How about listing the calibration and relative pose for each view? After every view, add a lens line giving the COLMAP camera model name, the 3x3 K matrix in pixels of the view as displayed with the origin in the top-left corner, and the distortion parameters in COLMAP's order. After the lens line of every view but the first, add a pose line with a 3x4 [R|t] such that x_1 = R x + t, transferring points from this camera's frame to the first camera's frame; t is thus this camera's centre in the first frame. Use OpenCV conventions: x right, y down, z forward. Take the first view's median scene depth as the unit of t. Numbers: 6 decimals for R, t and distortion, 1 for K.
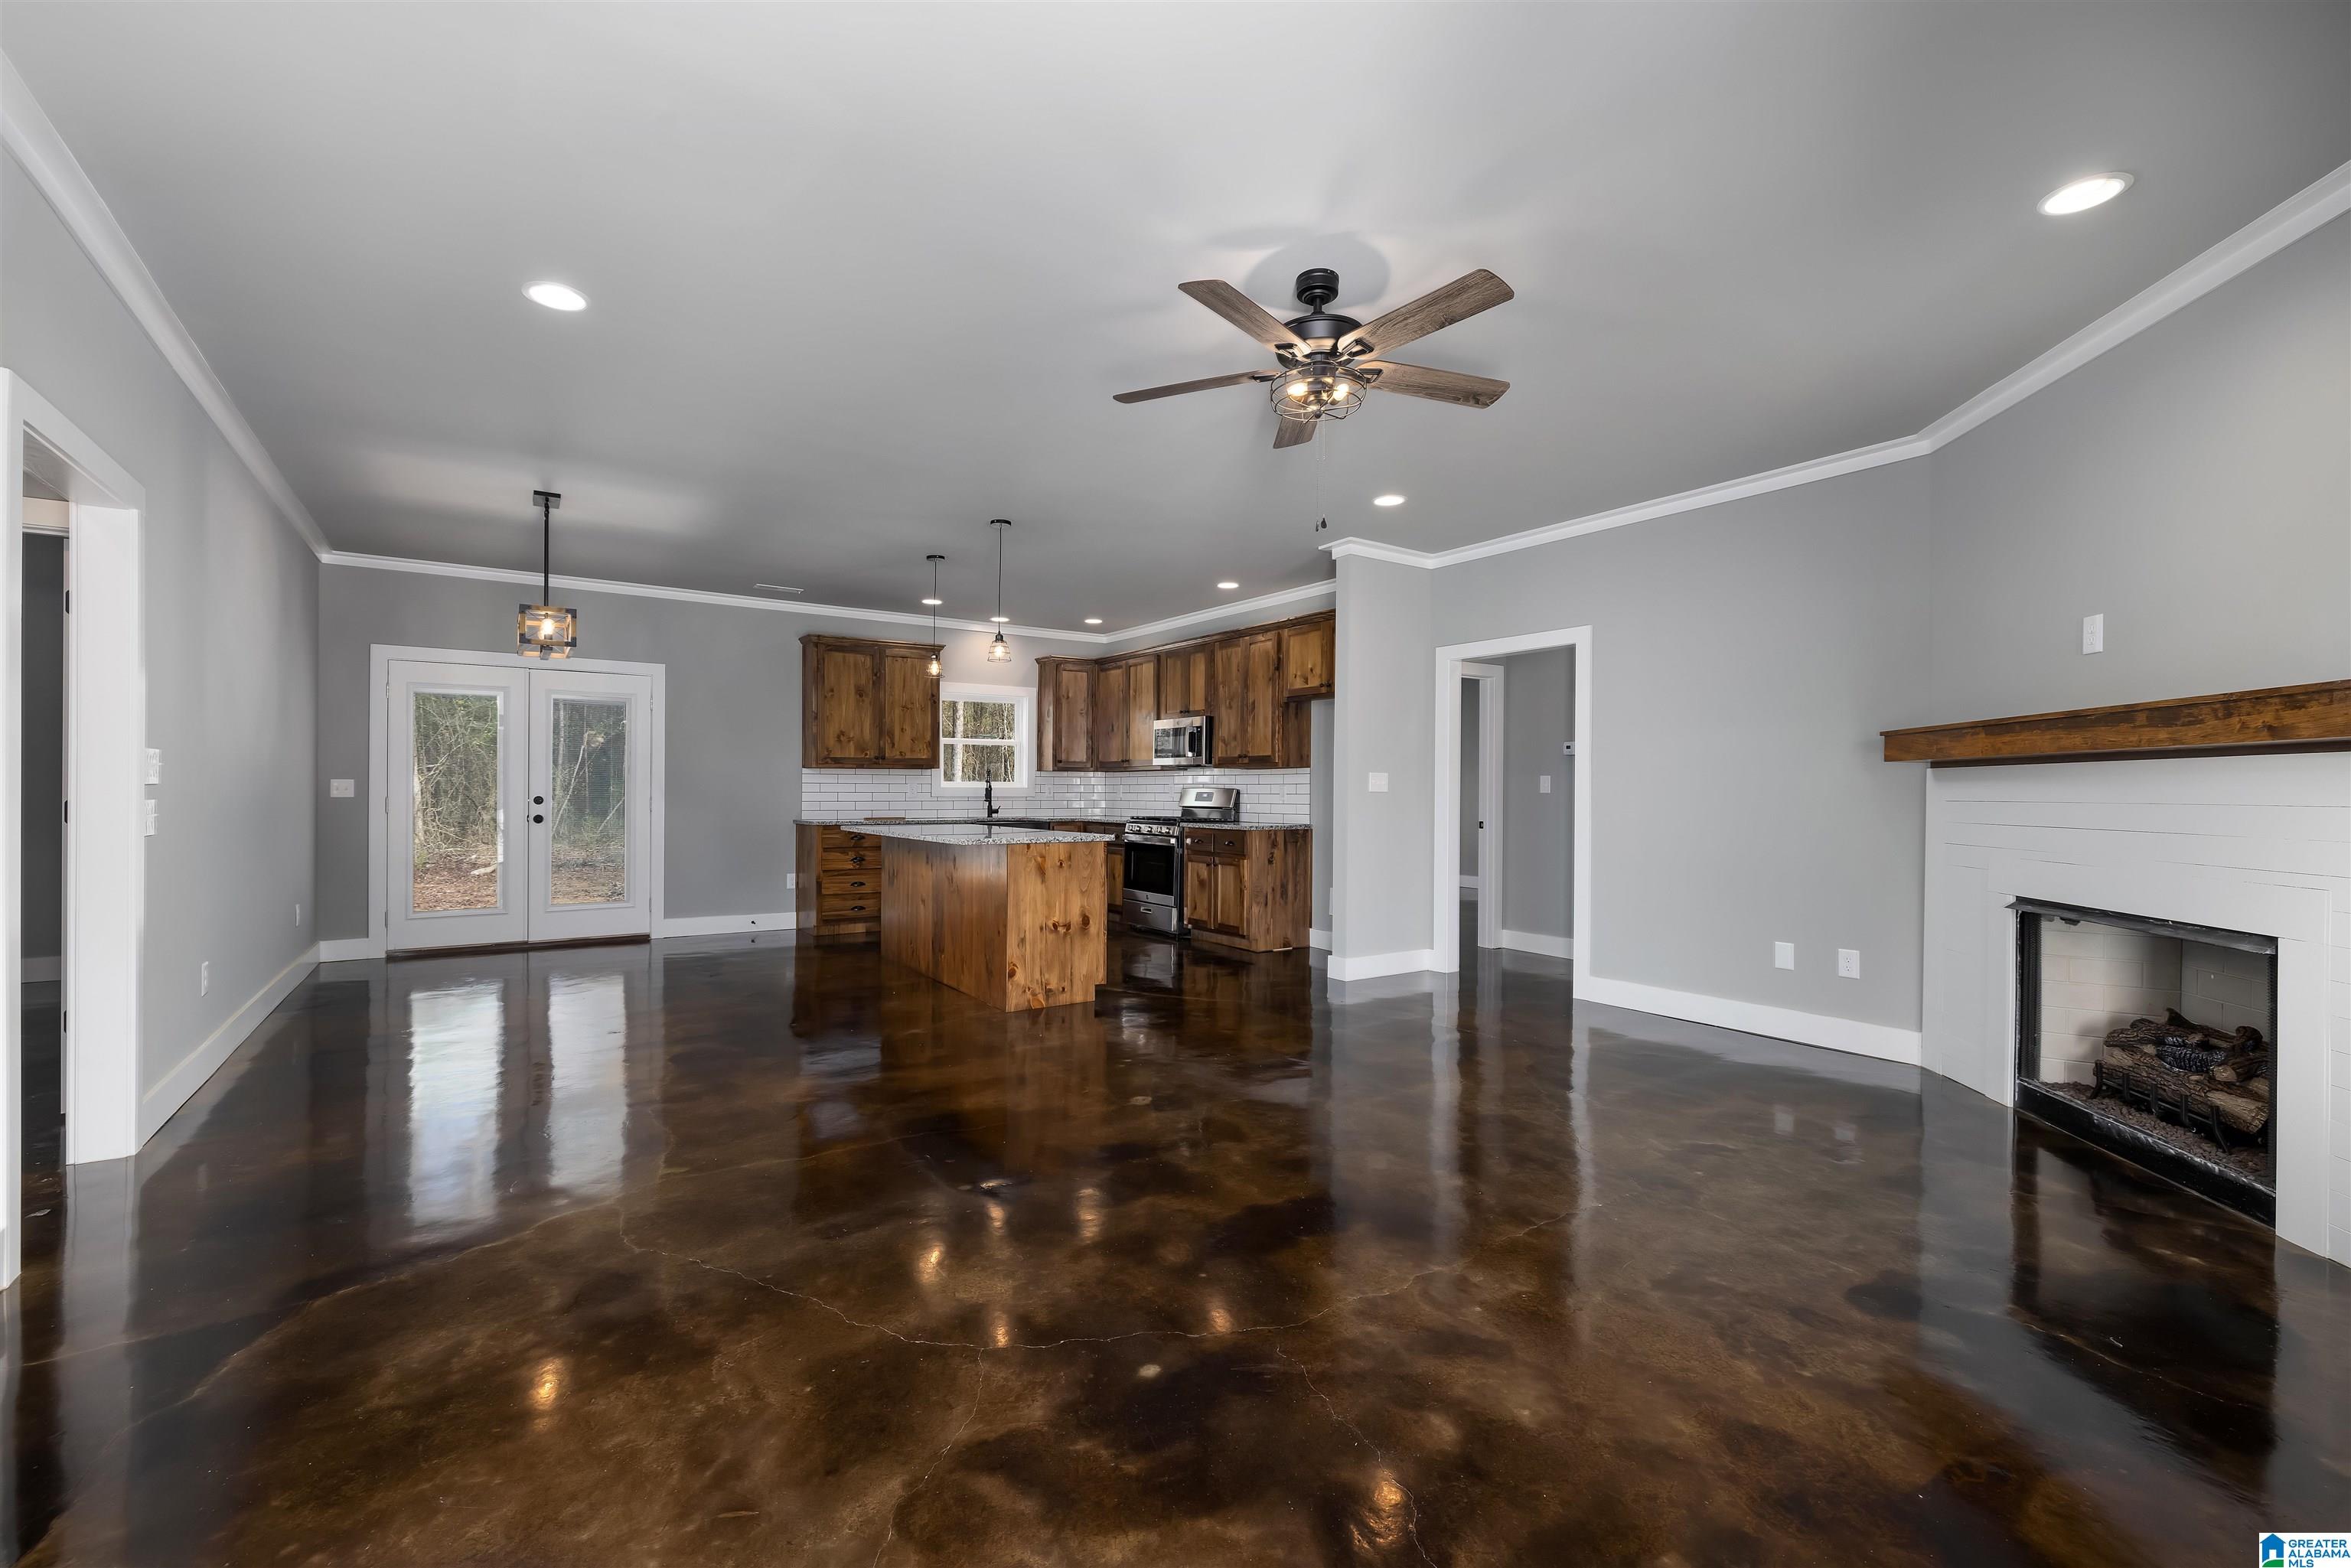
lens RADIAL K [[988.0, 0, 1173.7], [0, 988.0, 788.1], [0, 0, 1]] dist [0.001811, -0.000038]
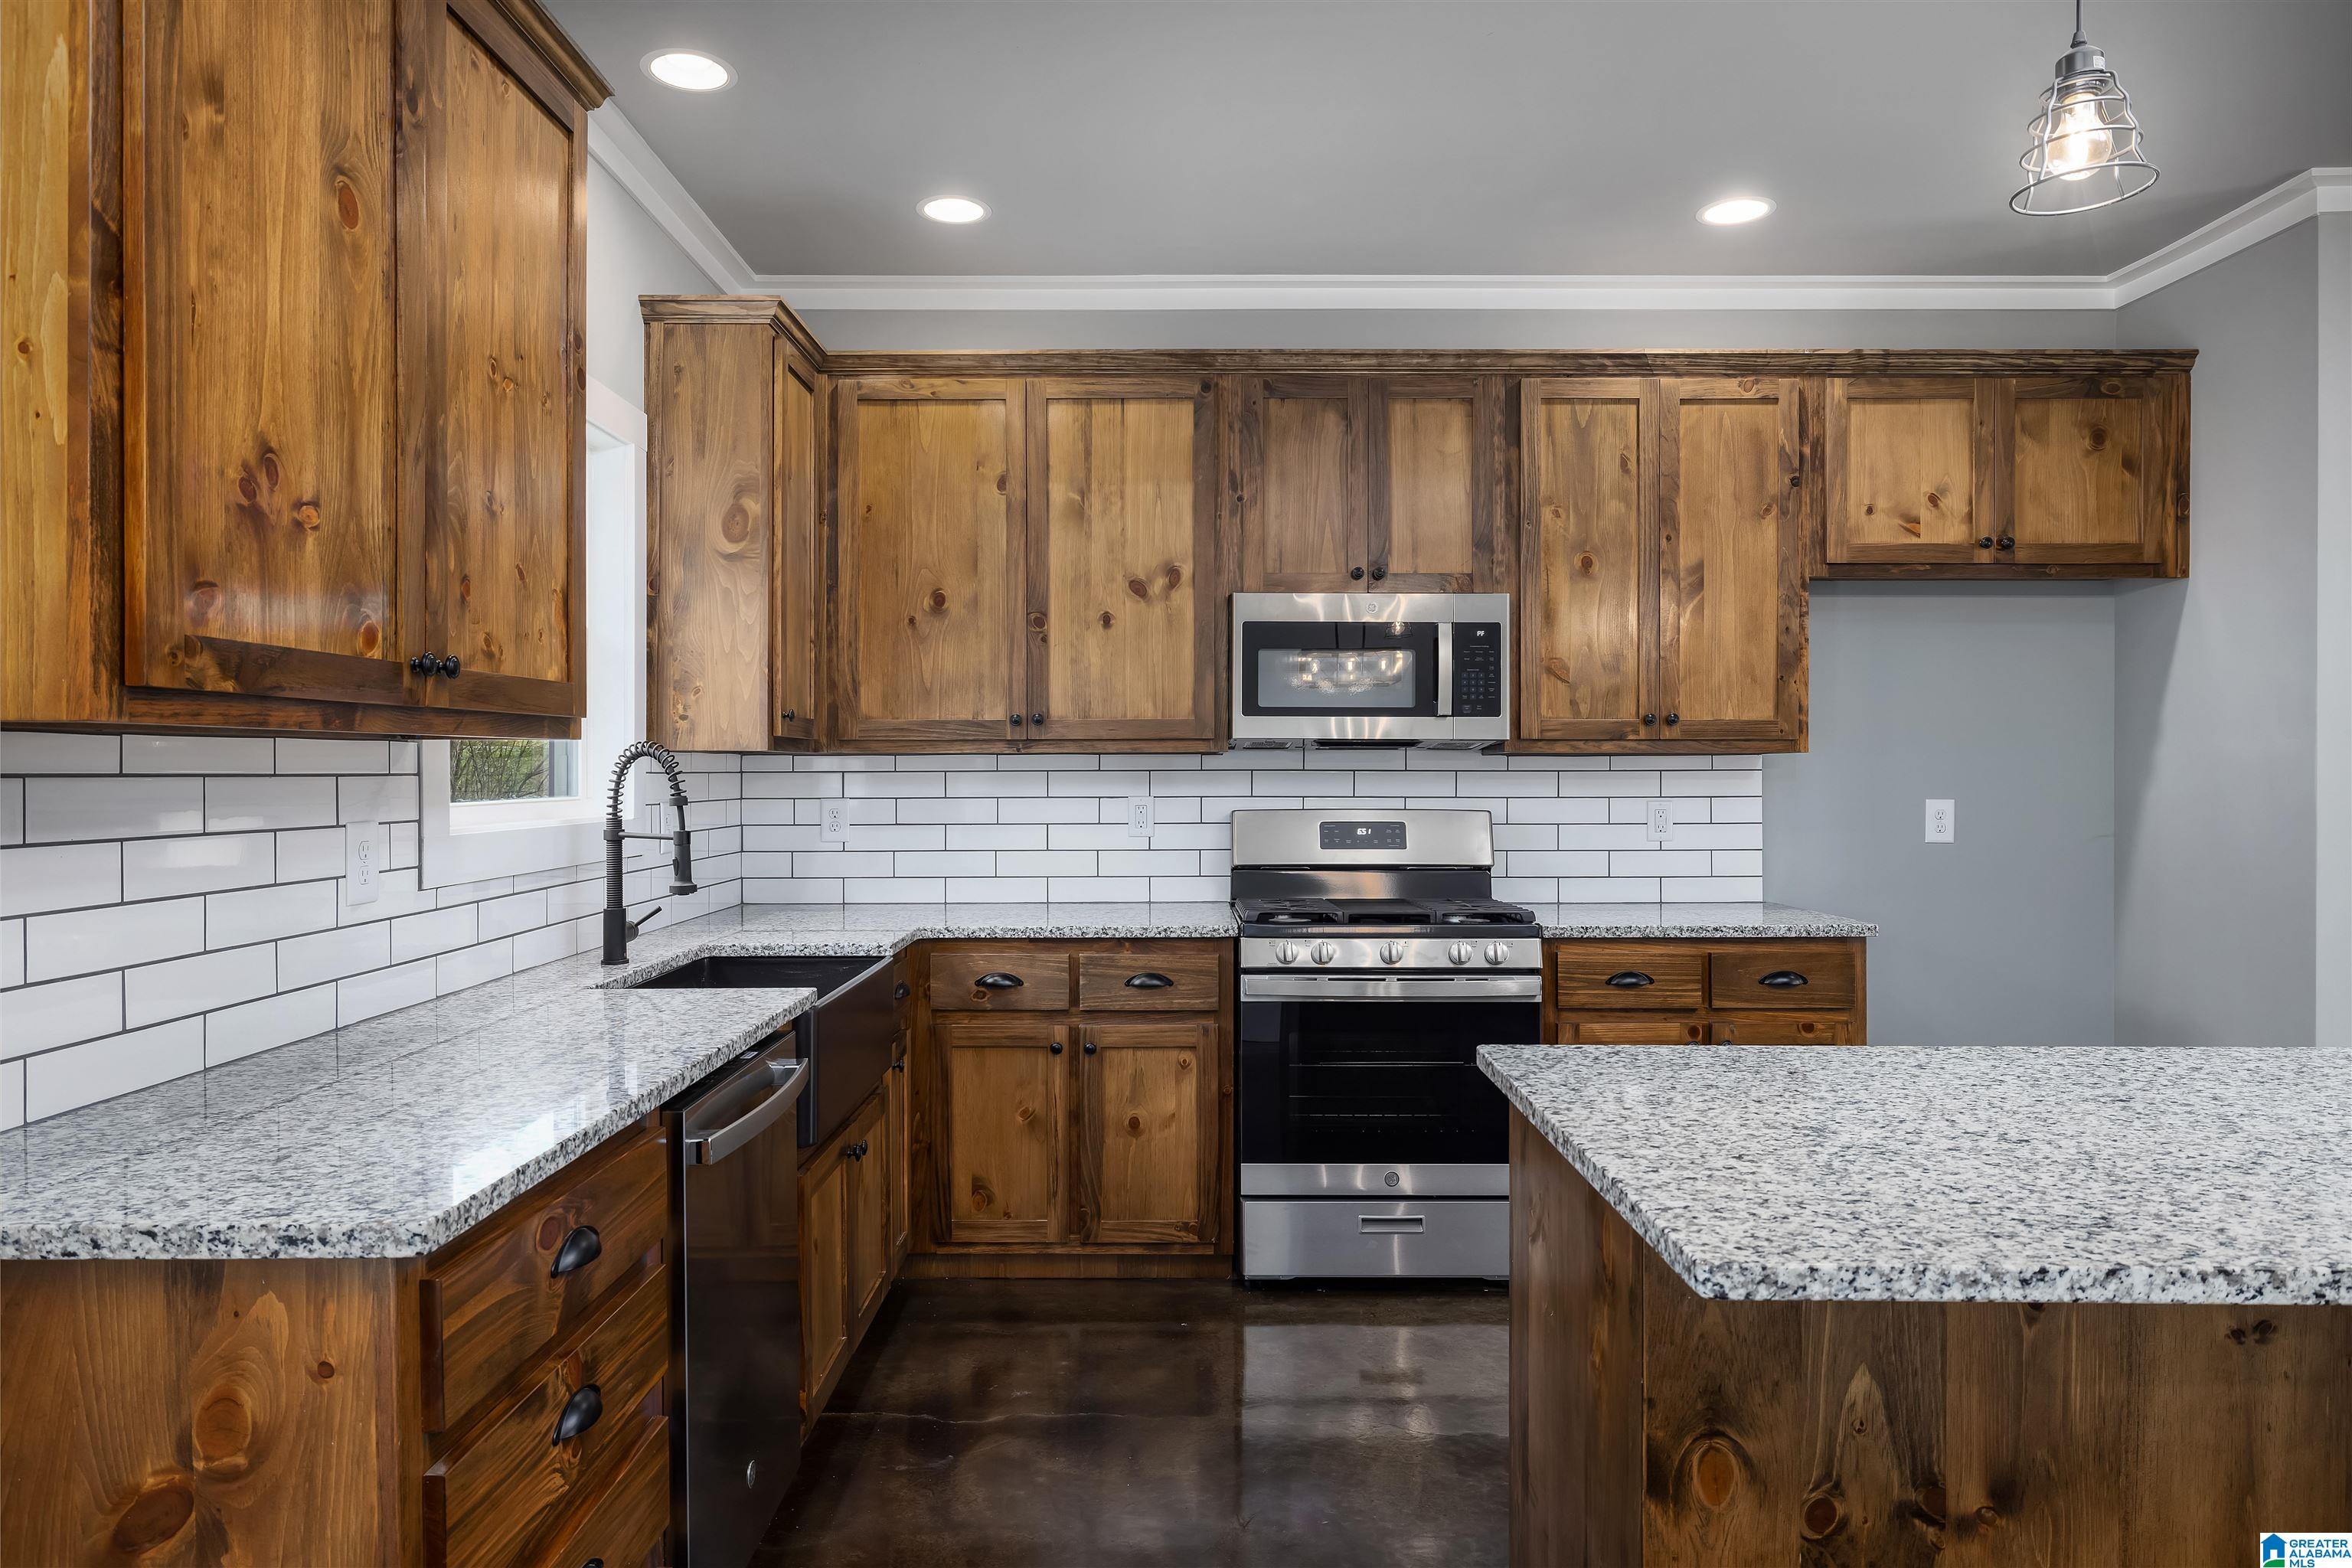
lens RADIAL K [[1487.2, 0, 1184.3], [0, 1487.2, 780.3], [0, 0, 1]] dist [0.018405, -0.003008]
pose [[0.564614, -0.009197, 0.825304, -0.414515], [0.002498, 0.999952, 0.009434, -0.014774], [-0.825351, -0.003264, 0.564610, 0.760083]]
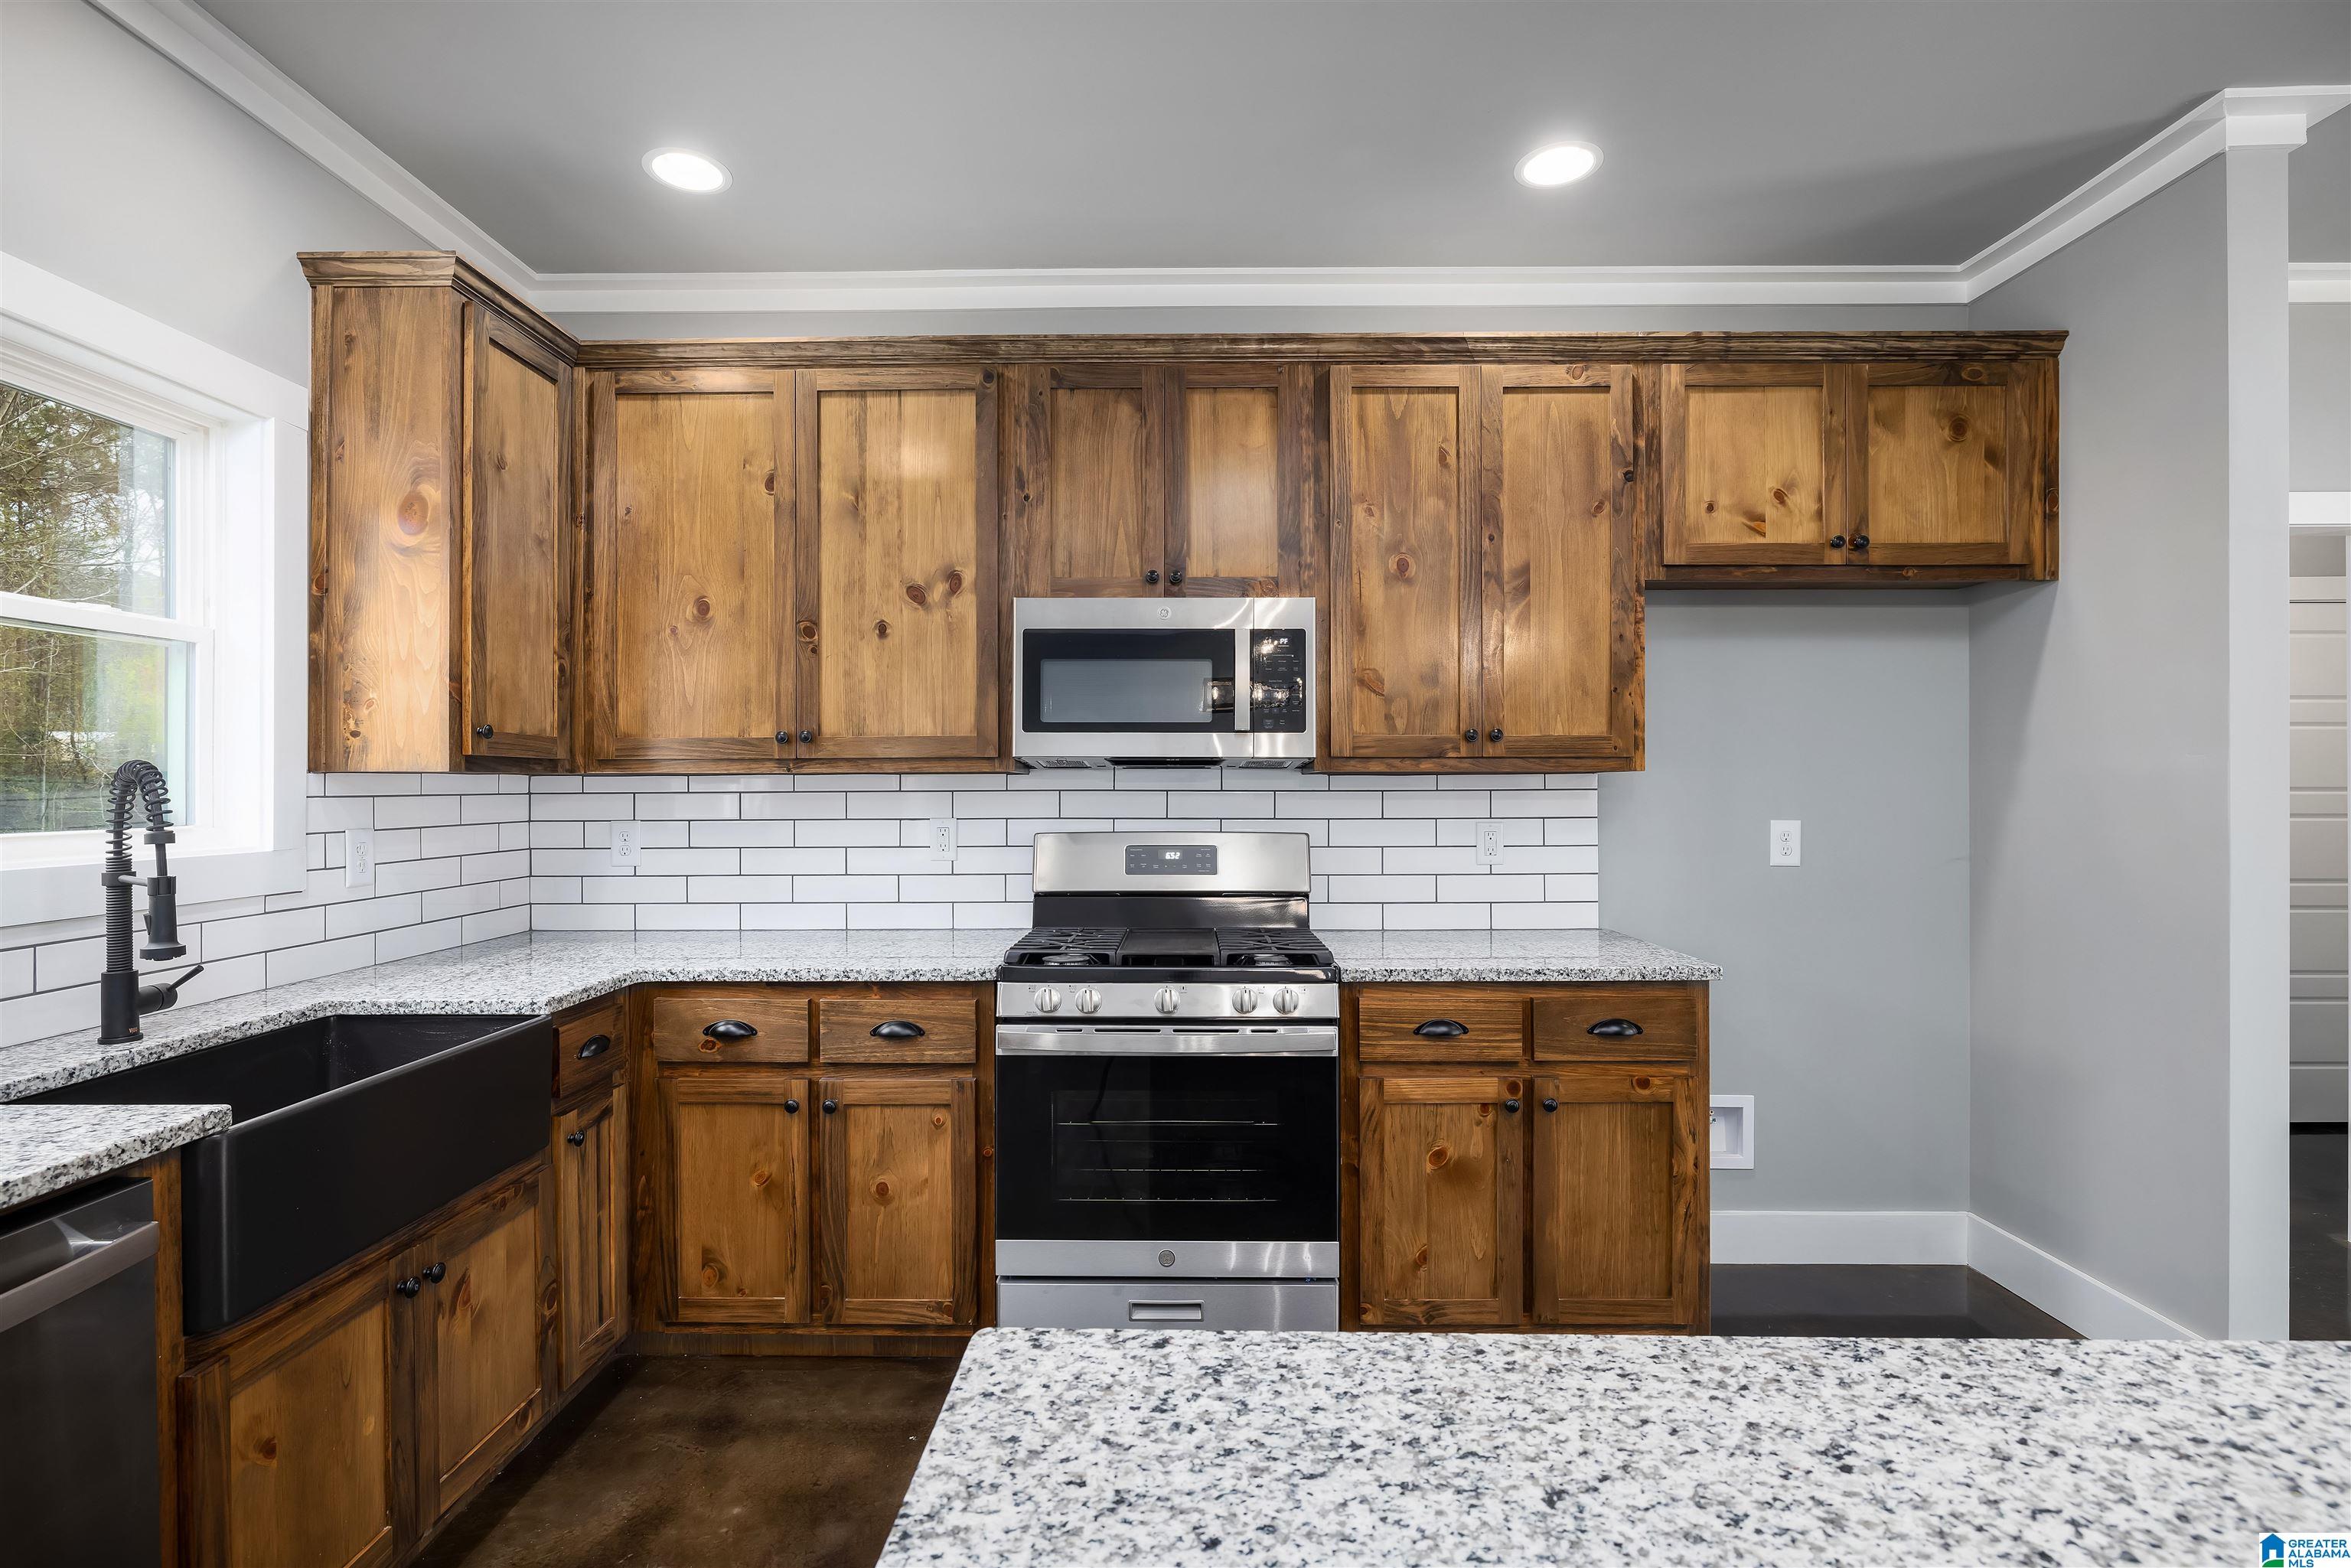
lens RADIAL K [[1121.9, 0, 1169.4], [0, 1121.9, 787.1], [0, 0, 1]] dist [0.000837, 0.000768]
pose [[0.577851, -0.006689, 0.816115, -0.257559], [0.004282, 0.999977, 0.005164, -0.016236], [-0.816131, 0.000511, 0.577866, 0.788328]]
